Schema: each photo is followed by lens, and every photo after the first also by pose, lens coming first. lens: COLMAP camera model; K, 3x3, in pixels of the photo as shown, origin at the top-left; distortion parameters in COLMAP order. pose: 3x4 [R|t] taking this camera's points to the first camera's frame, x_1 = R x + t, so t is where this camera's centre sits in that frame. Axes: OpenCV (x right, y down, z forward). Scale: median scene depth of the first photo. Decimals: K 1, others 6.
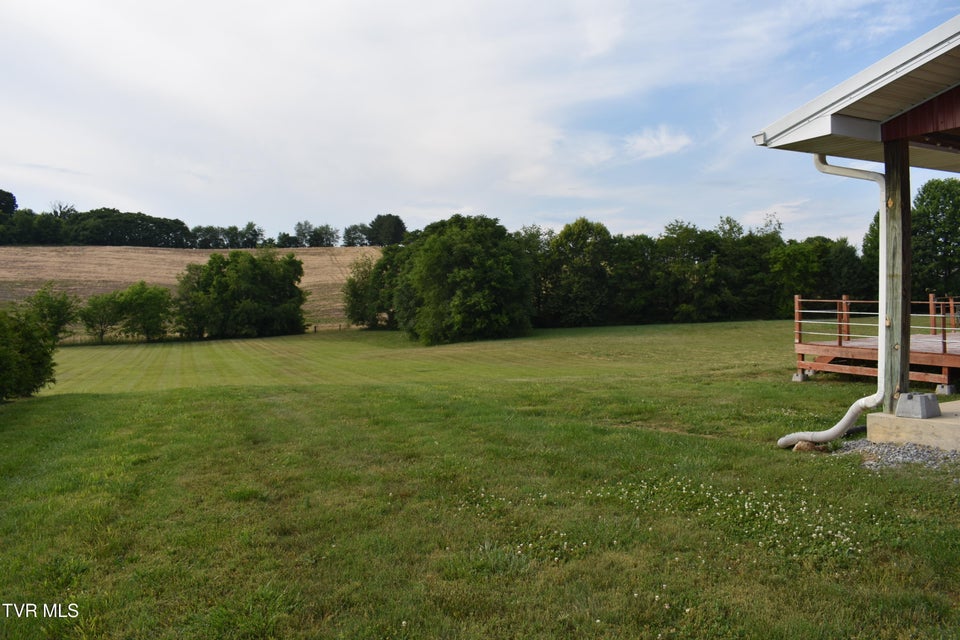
lens RADIAL K [[744.4, 0, 480.0], [0, 744.4, 320.0], [0, 0, 1]] dist [-0.095192, 0.011586]
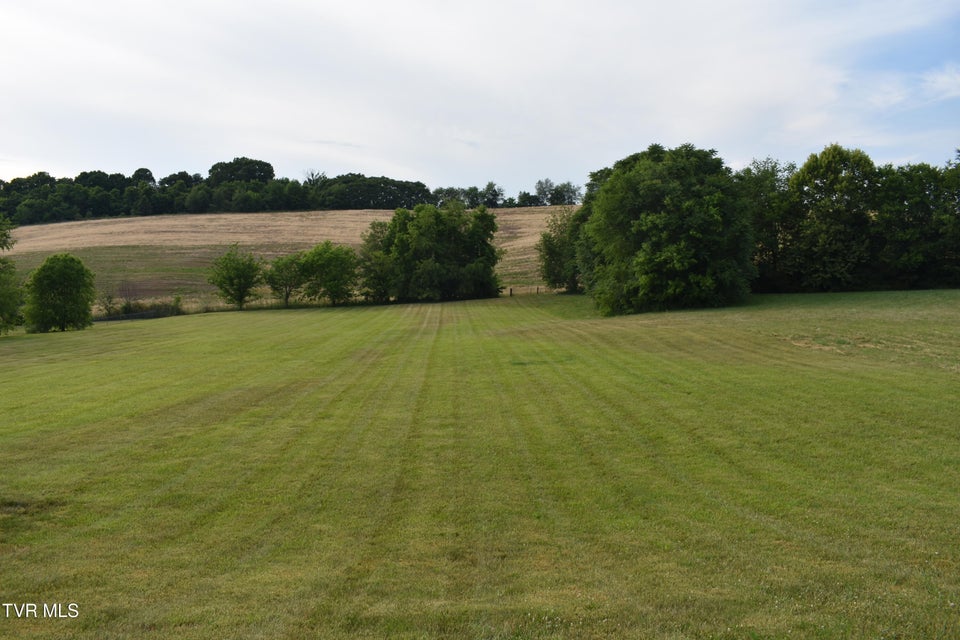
lens RADIAL K [[744.4, 0, 480.0], [0, 744.4, 320.0], [0, 0, 1]] dist [-0.095192, 0.011586]
pose [[0.940356, 0.016086, -0.339812, 0.048373], [0.001725, 0.998643, 0.052046, -0.001039], [0.340189, -0.049528, 0.939052, 0.172309]]
